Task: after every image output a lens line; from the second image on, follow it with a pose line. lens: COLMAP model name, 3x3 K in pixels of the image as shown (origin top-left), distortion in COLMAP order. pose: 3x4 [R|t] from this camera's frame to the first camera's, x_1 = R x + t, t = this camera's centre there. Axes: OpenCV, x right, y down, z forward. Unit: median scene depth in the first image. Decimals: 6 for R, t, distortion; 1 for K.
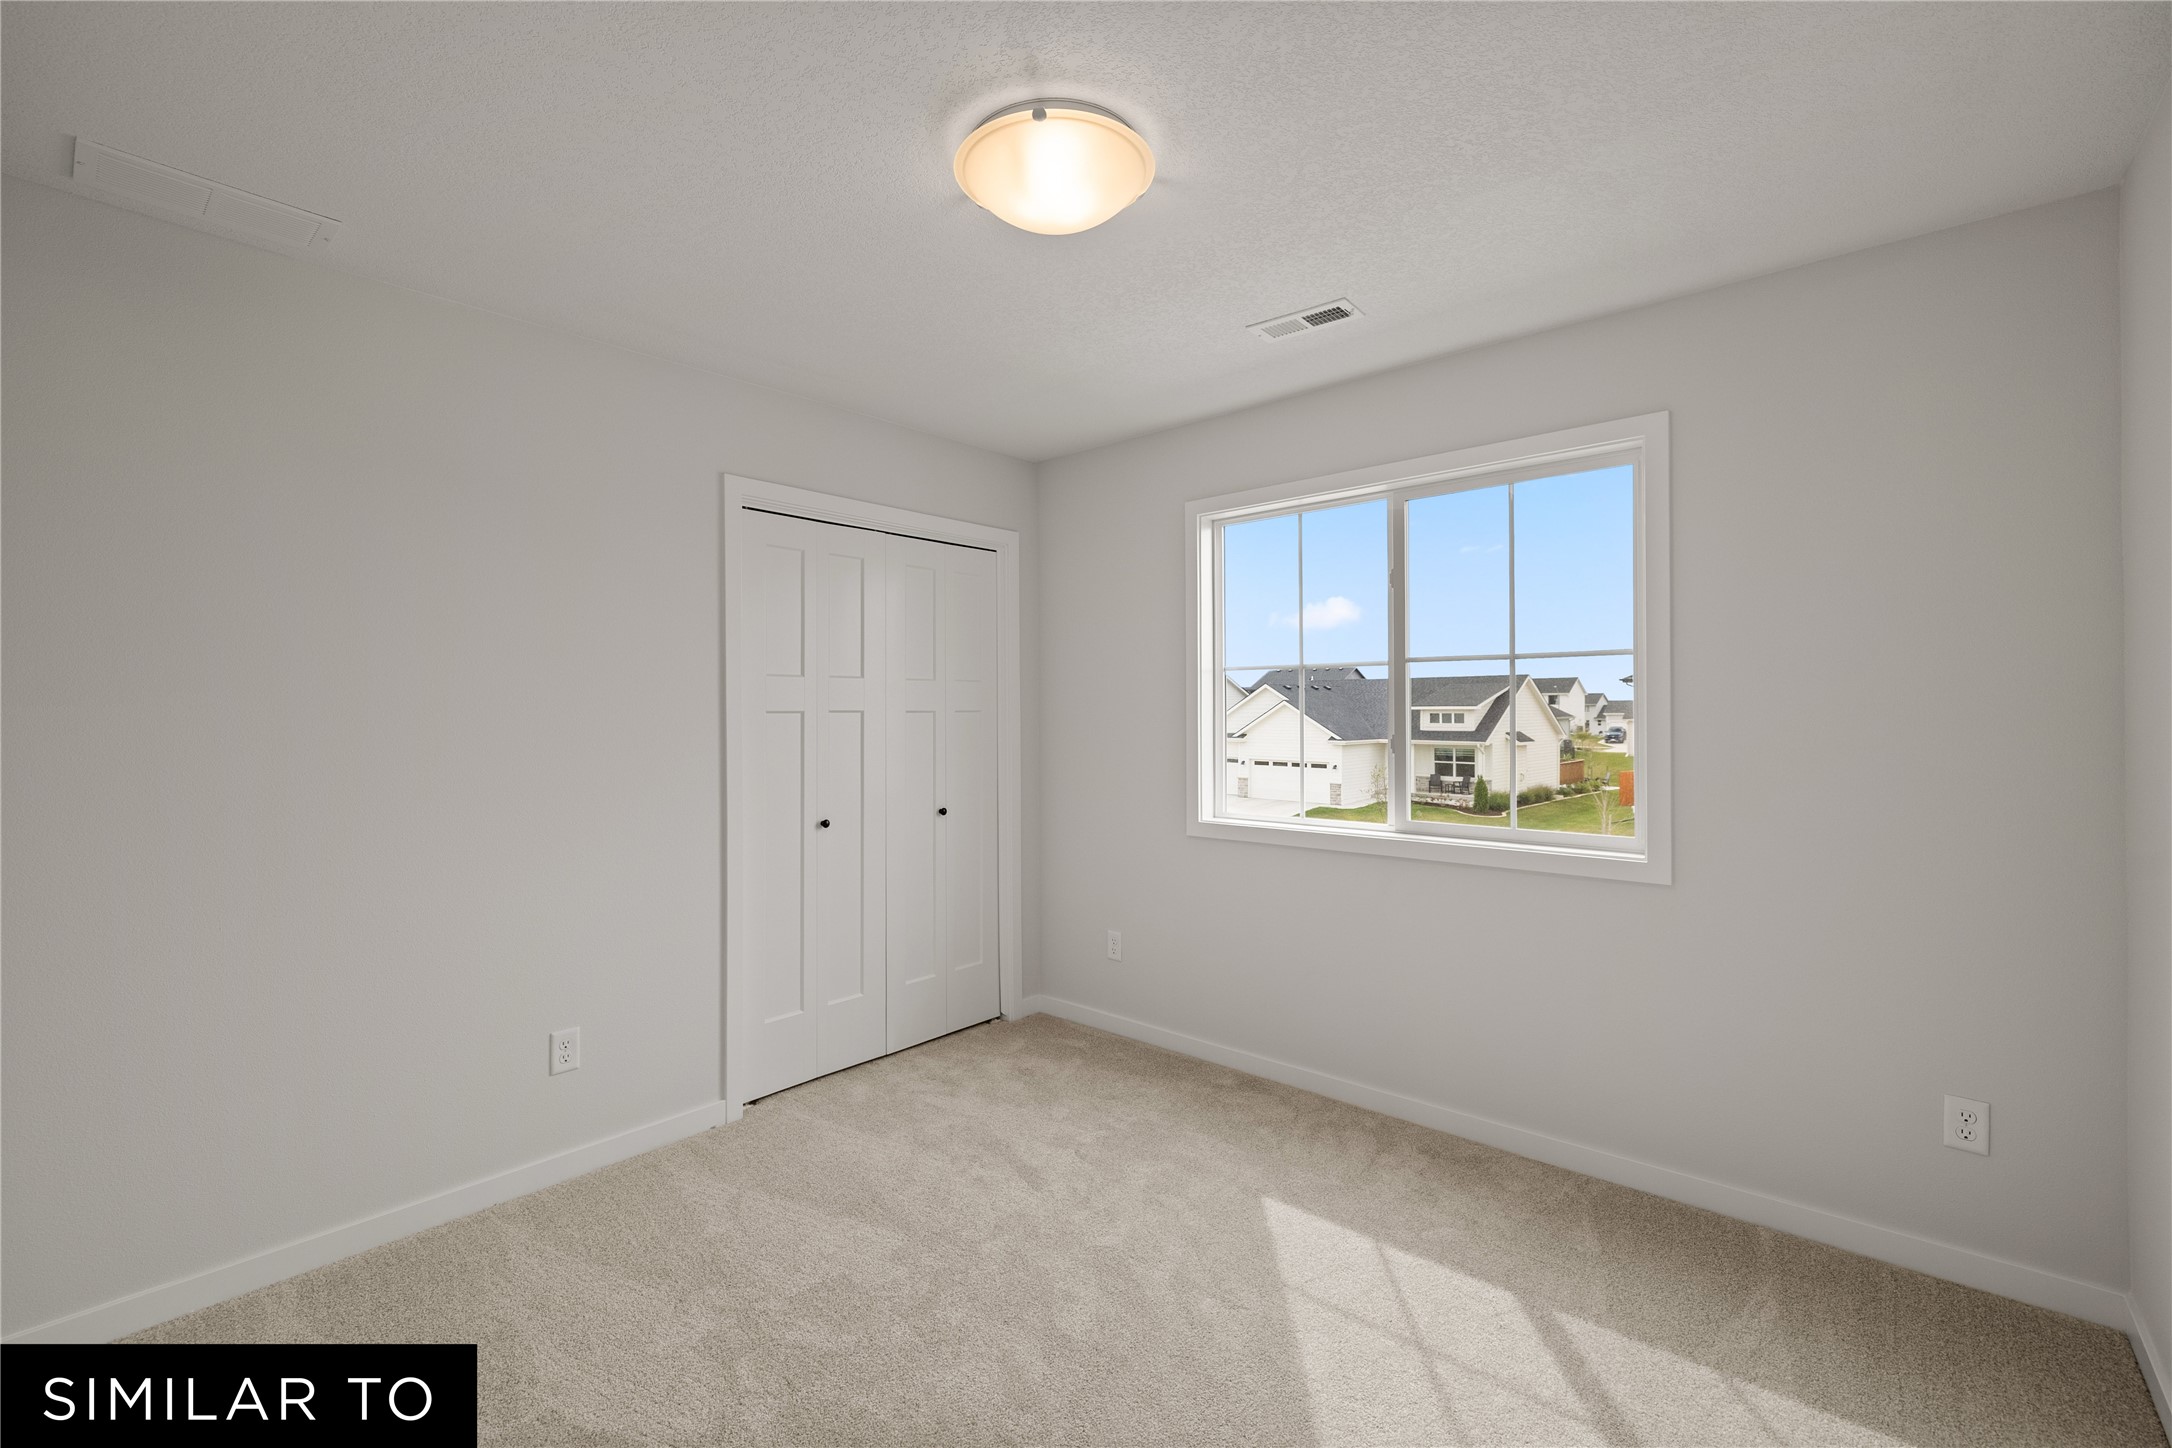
lens RADIAL K [[914.9, 0, 1076.5], [0, 914.9, 711.6], [0, 0, 1]] dist [0.002267, -0.000402]
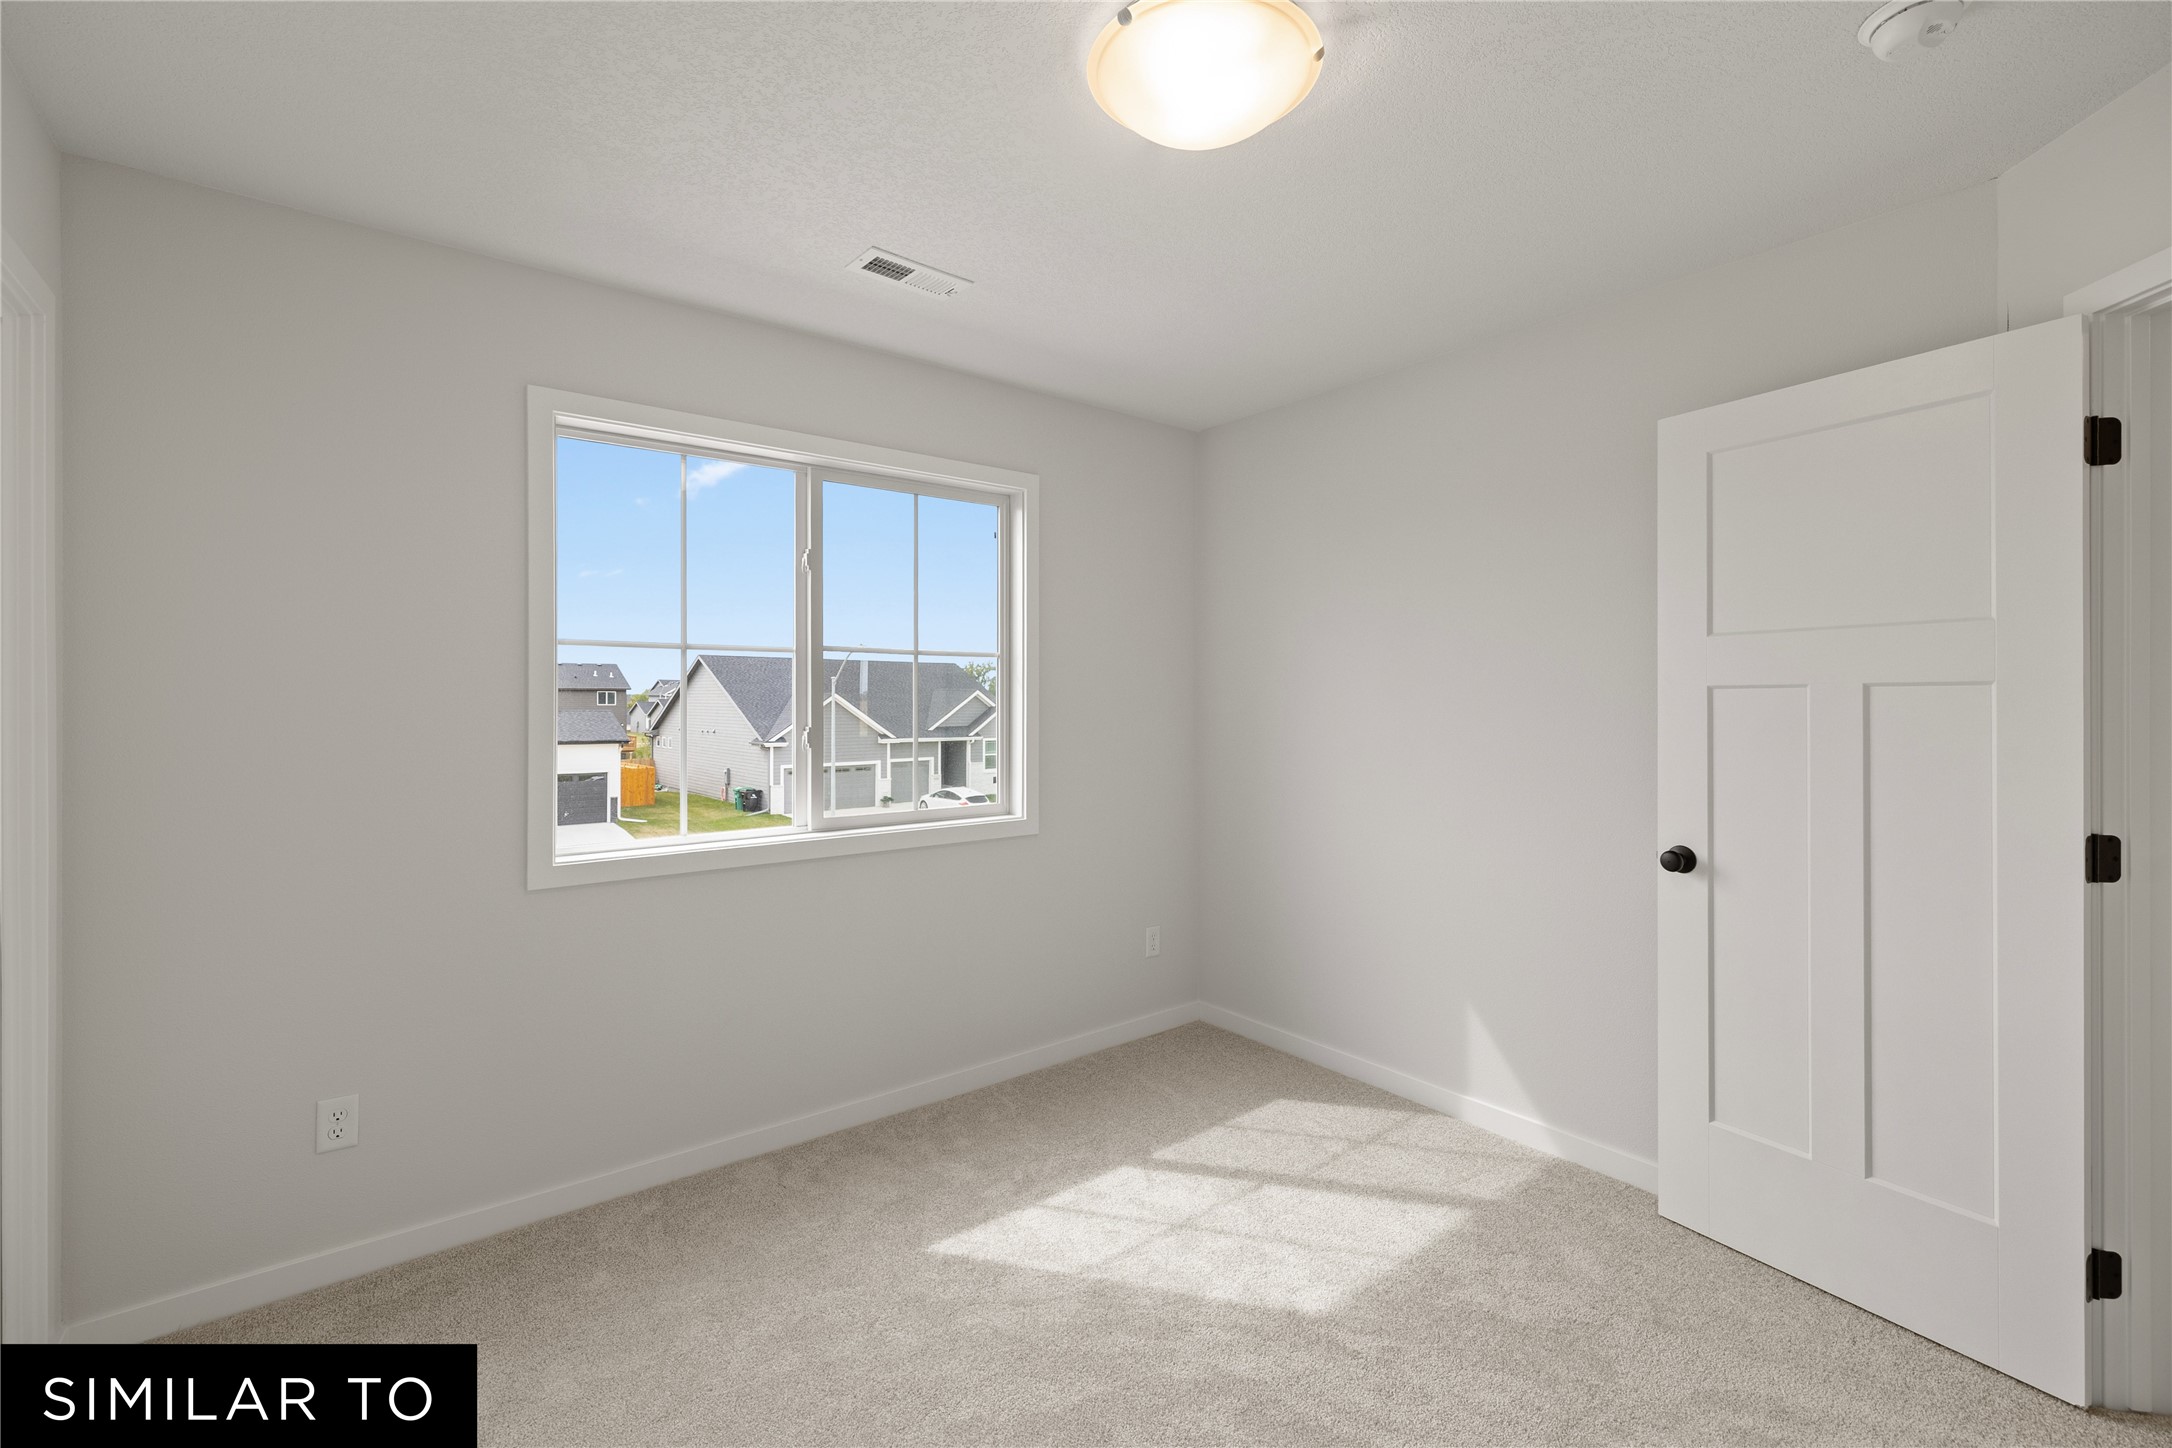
lens RADIAL K [[914.9, 0, 1072.4], [0, 914.9, 712.2], [0, 0, 1]] dist [0.002267, -0.000402]
pose [[0.182626, -0.005005, 0.983170, -0.588043], [0.000012, 0.999987, 0.005089, 0.005587], [-0.983182, -0.000918, 0.182624, 0.646099]]
